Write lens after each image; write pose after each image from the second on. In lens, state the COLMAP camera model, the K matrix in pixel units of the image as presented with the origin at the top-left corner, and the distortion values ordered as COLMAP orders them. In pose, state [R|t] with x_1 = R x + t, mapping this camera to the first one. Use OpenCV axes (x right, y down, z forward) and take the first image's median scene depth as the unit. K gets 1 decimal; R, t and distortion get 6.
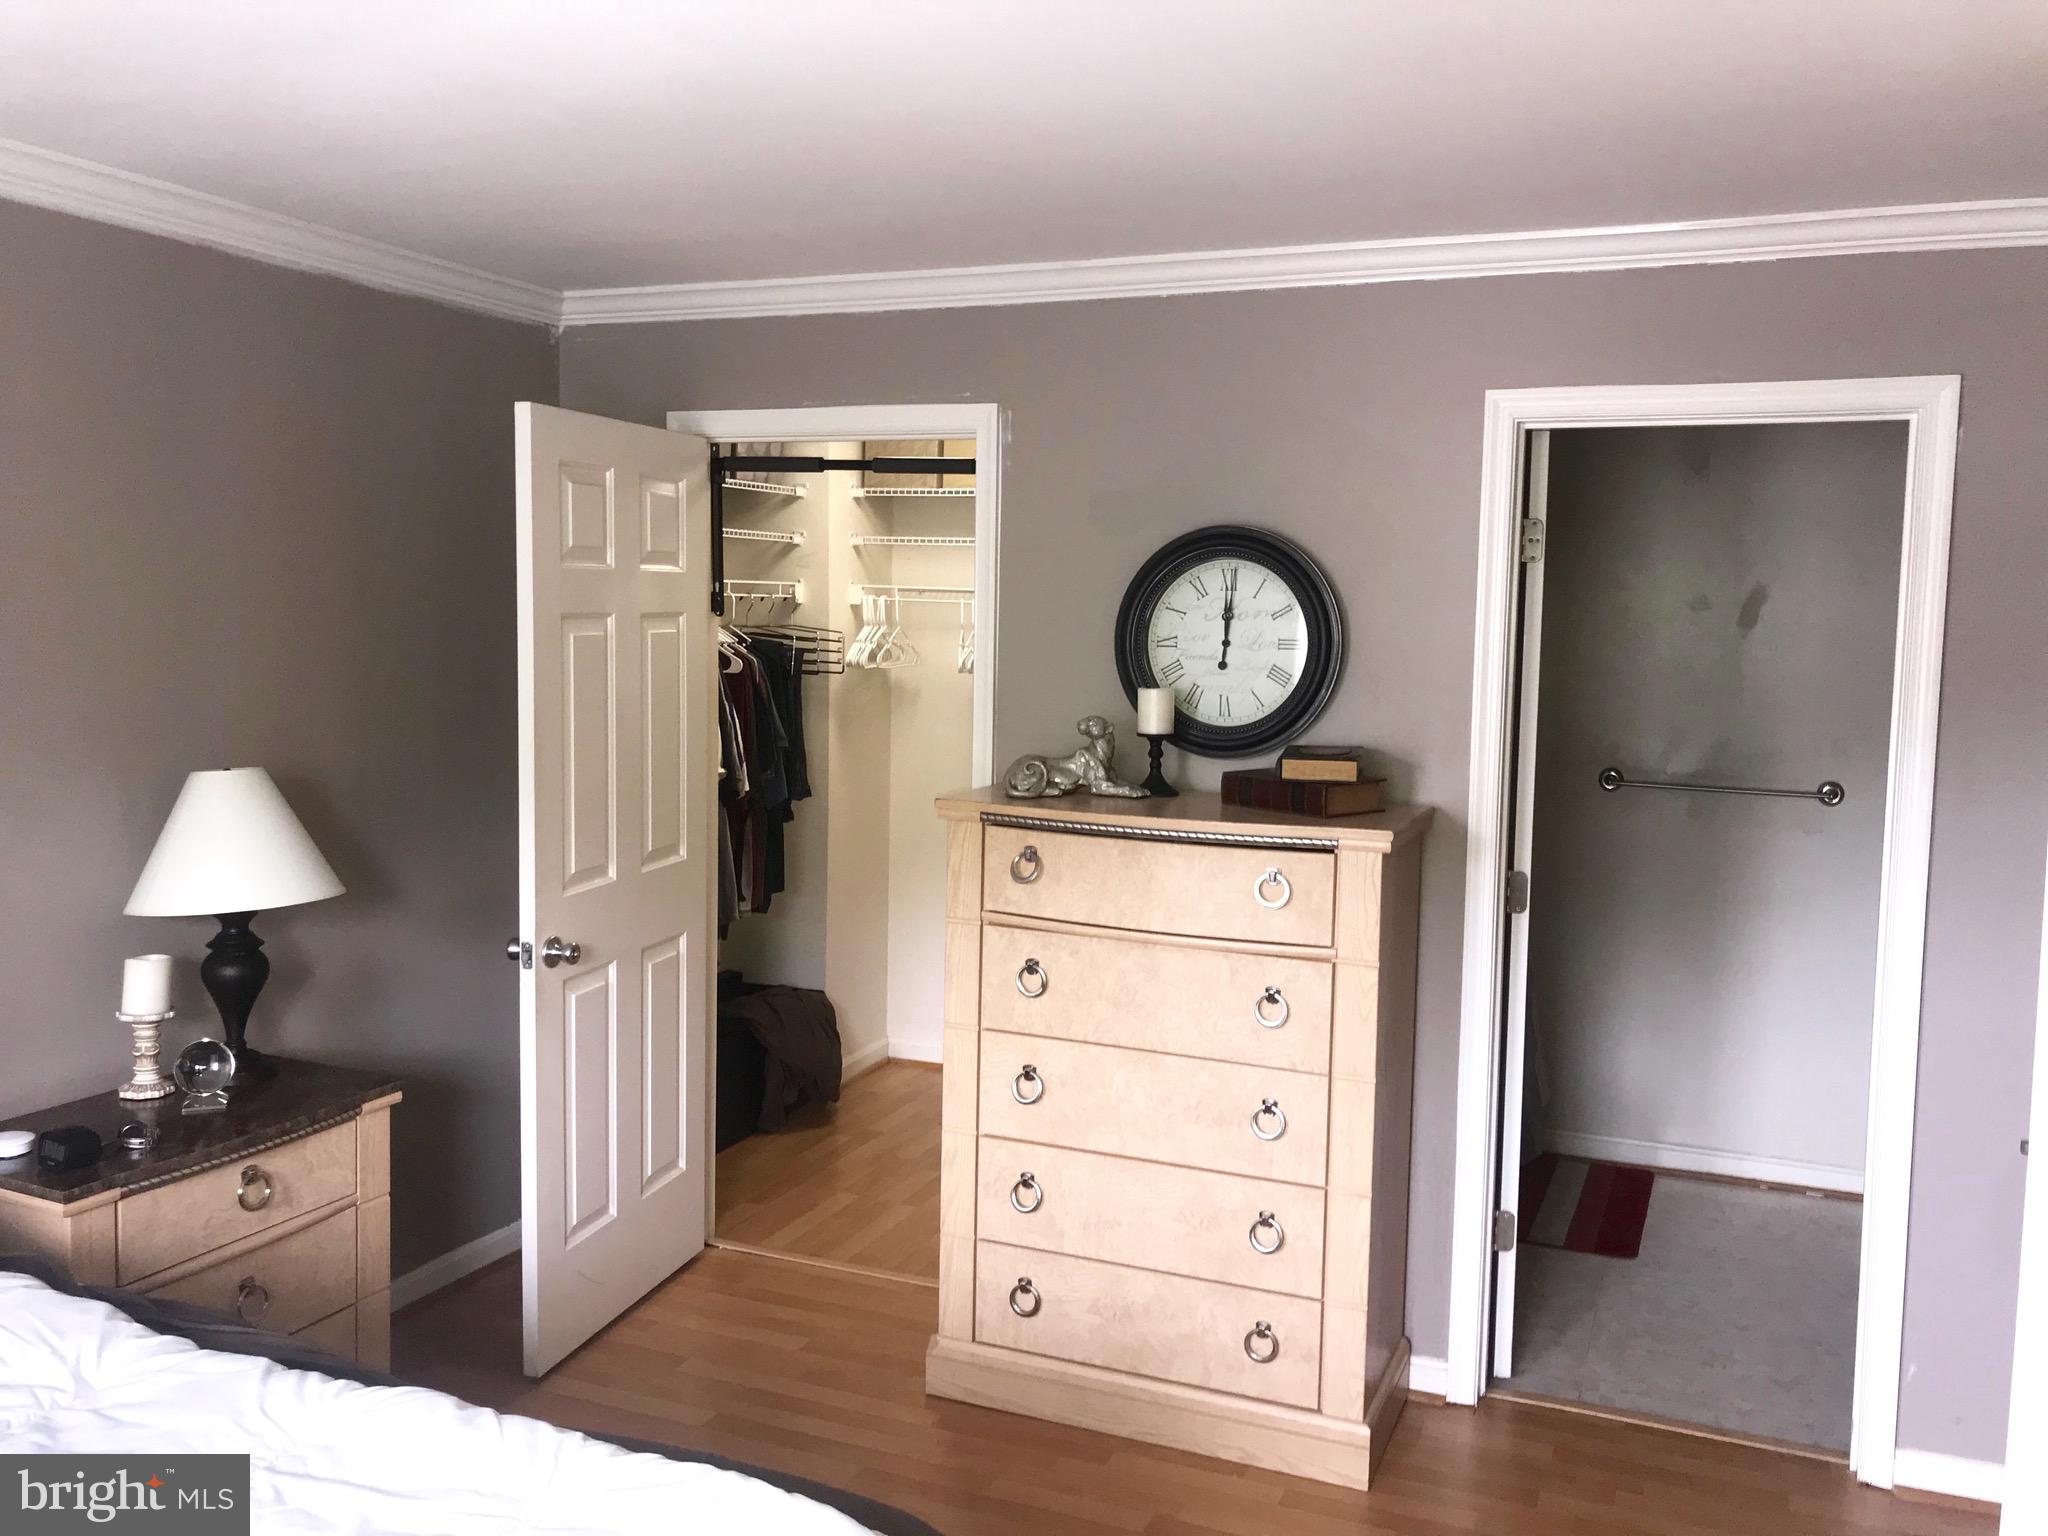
lens RADIAL K [[1684.4, 0, 1001.1], [0, 1684.4, 738.0], [0, 0, 1]] dist [0.029380, -0.041098]
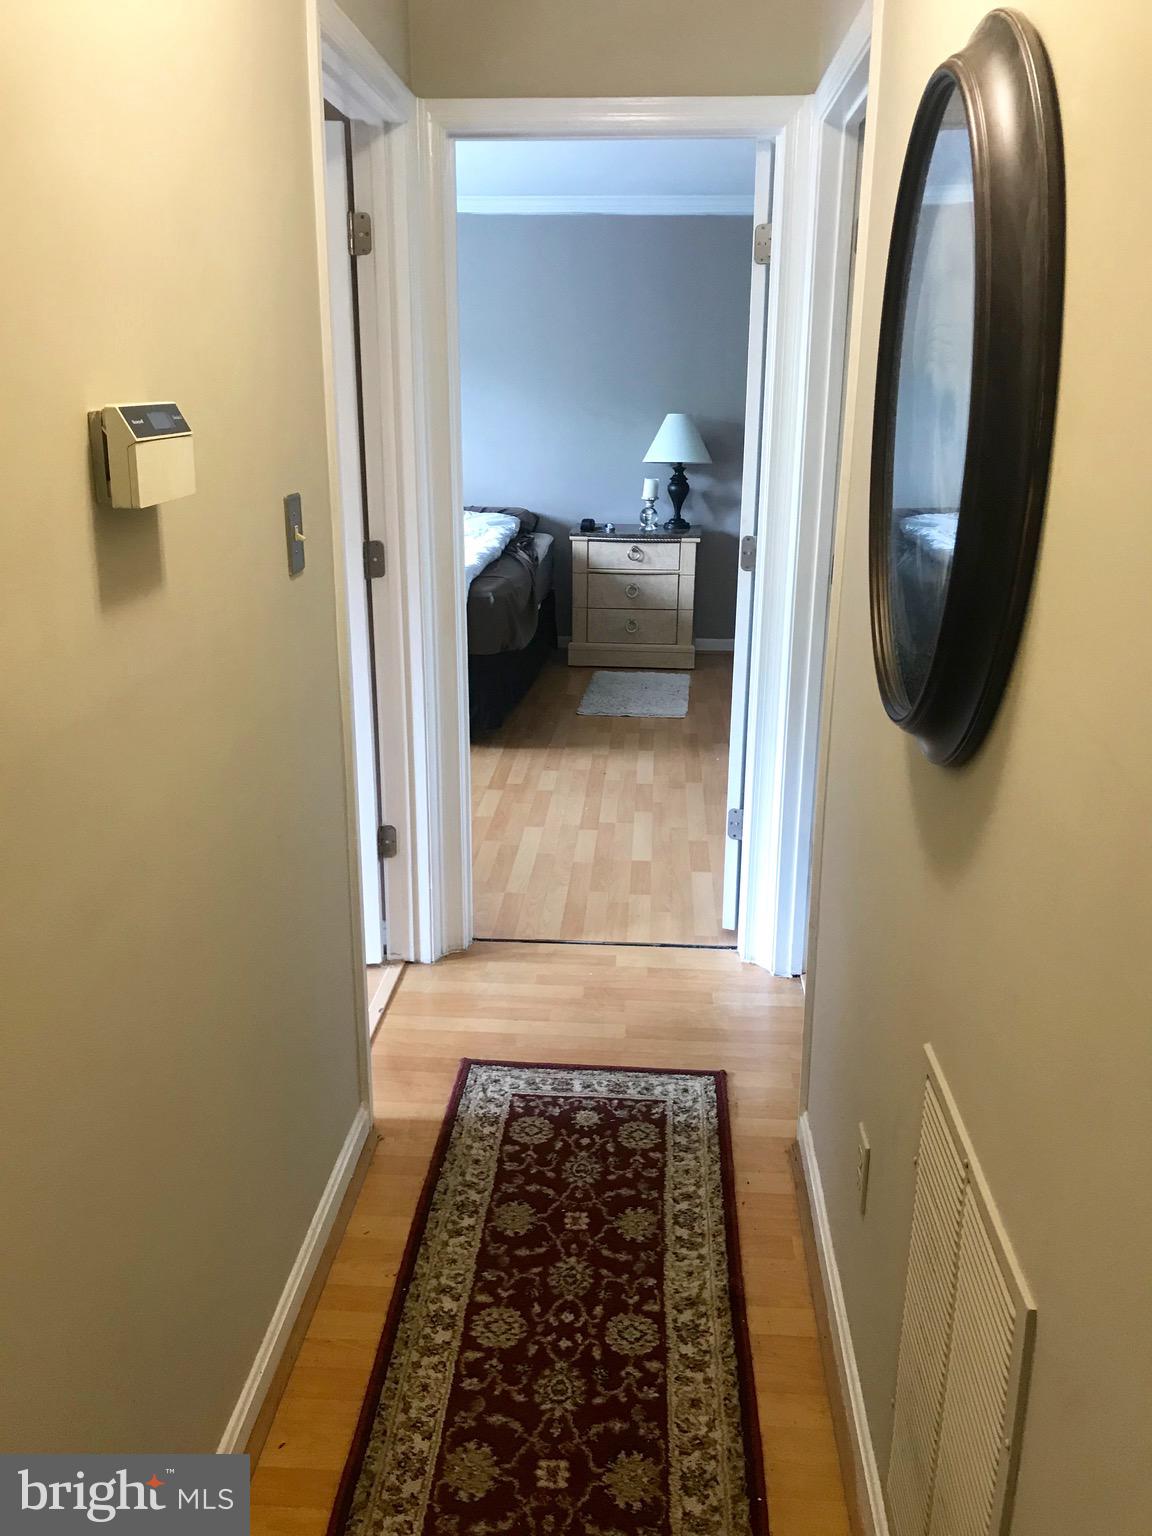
lens RADIAL K [[1263.3, 0, 572.9], [0, 1263.3, 783.5], [0, 0, 1]] dist [0.029380, -0.041098]
pose [[0.294778, 0.276528, -0.914679, 1.425301], [-0.065267, 0.960803, 0.269438, 0.046938], [0.953334, -0.019726, 0.301272, 0.161717]]
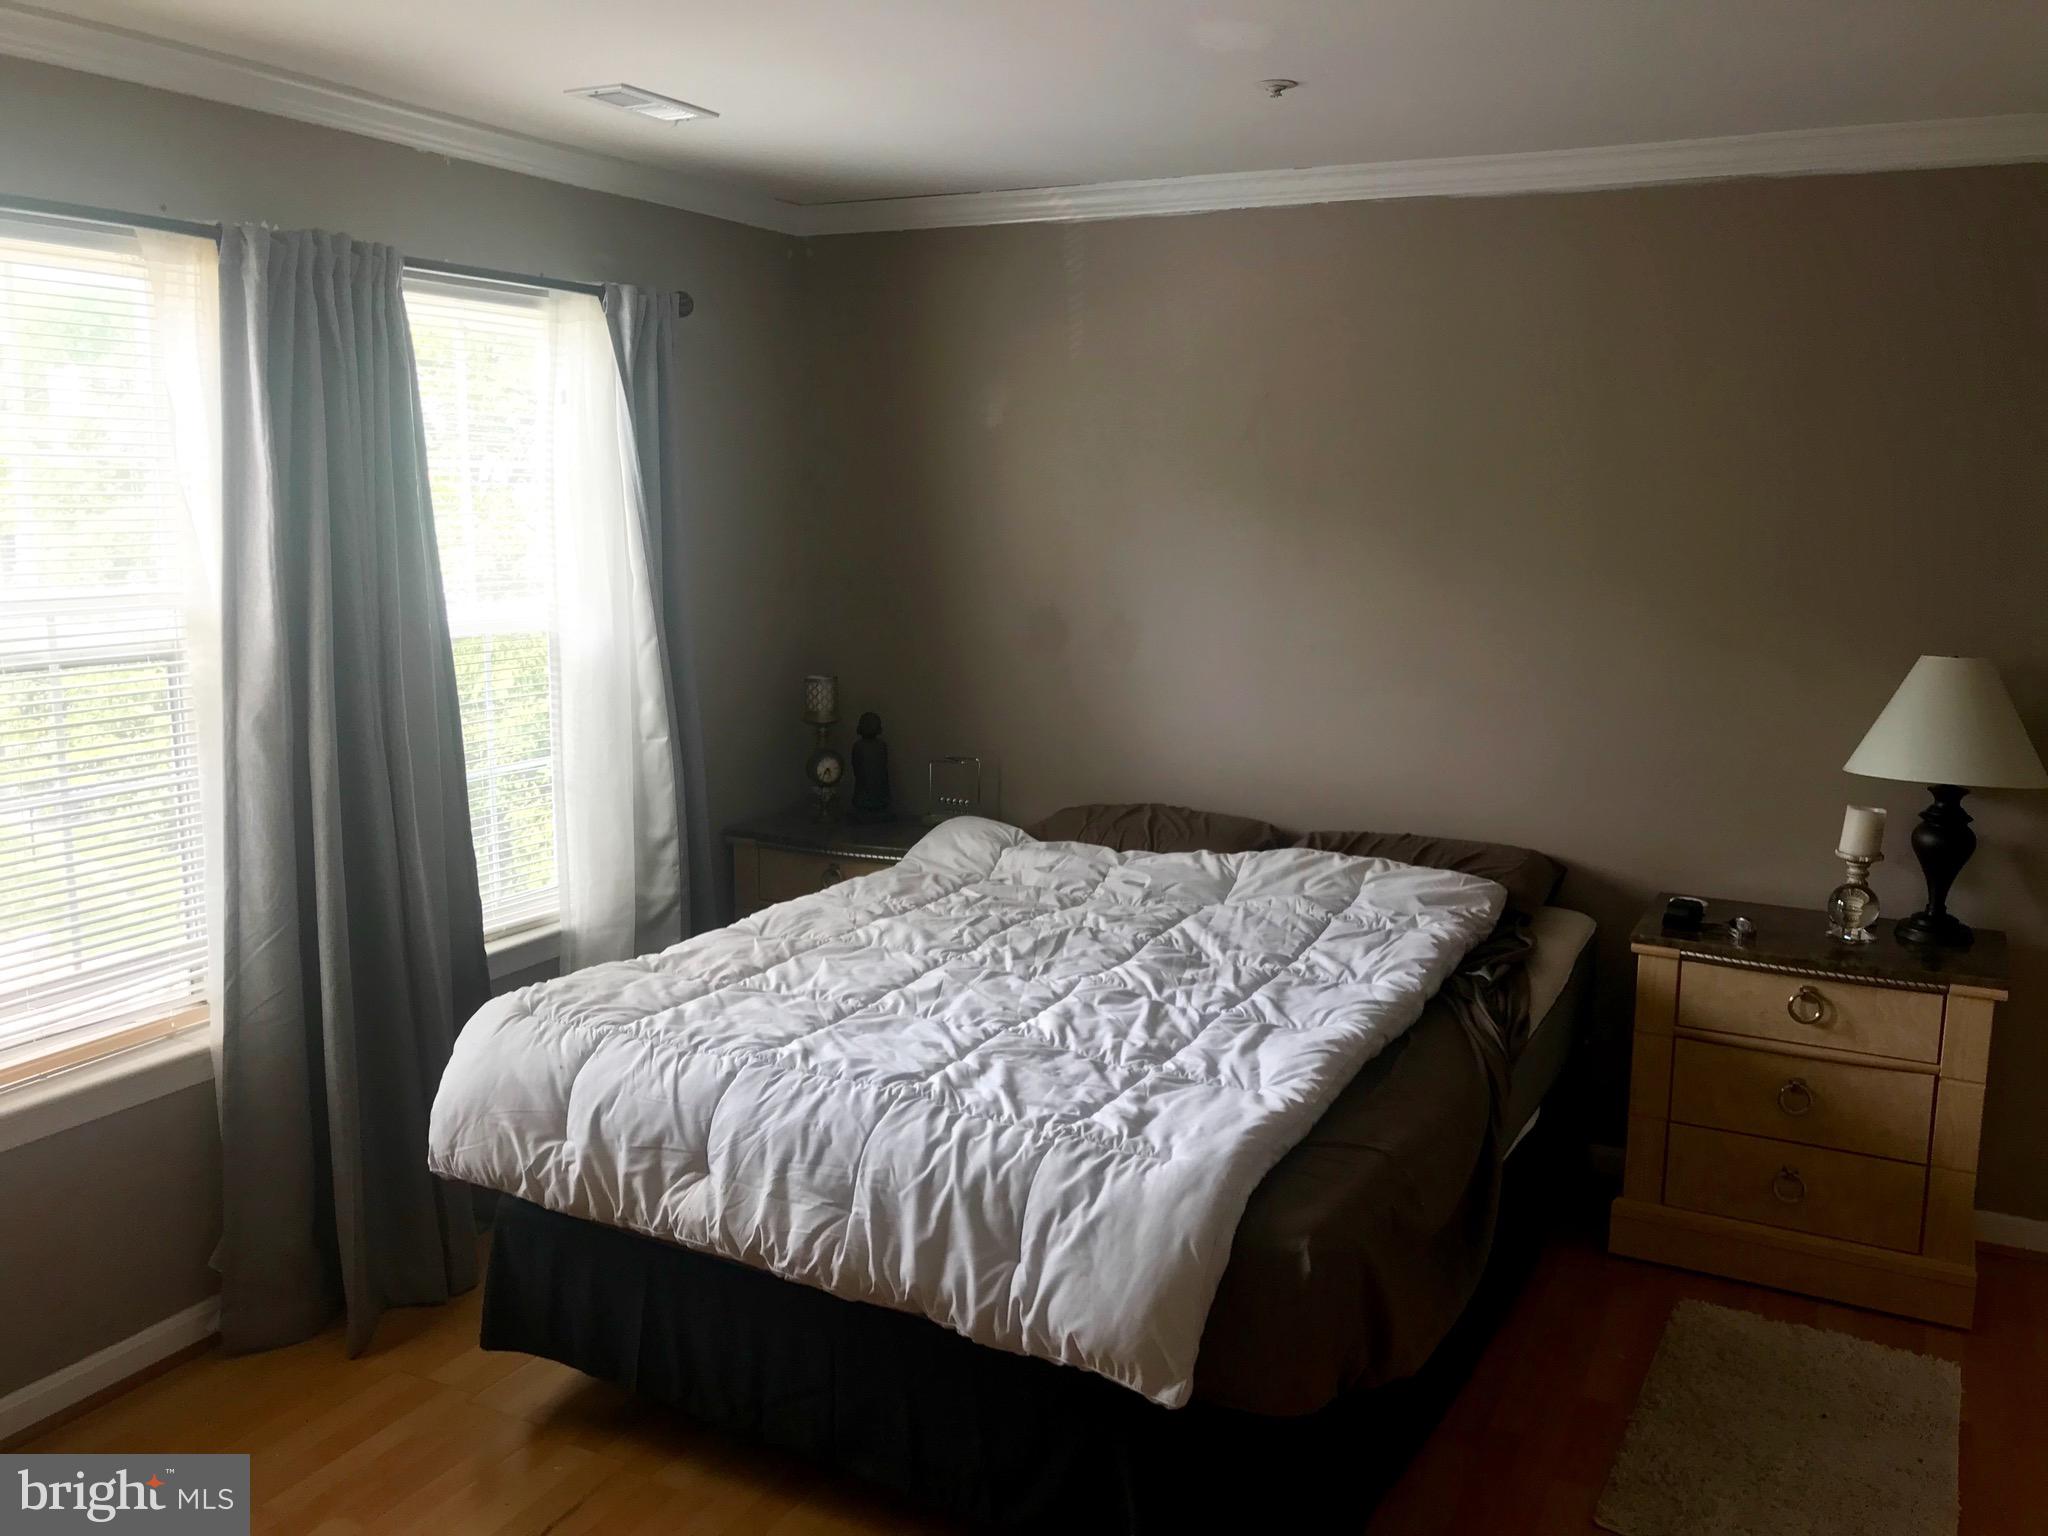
lens RADIAL K [[1684.4, 0, 1024.9], [0, 1684.4, 754.8], [0, 0, 1]] dist [0.029380, -0.041098]
pose [[-0.094066, 0.133961, -0.986512, 0.612665], [-0.078917, 0.986784, 0.141523, -0.023866], [0.992433, 0.091165, -0.082251, 0.445570]]
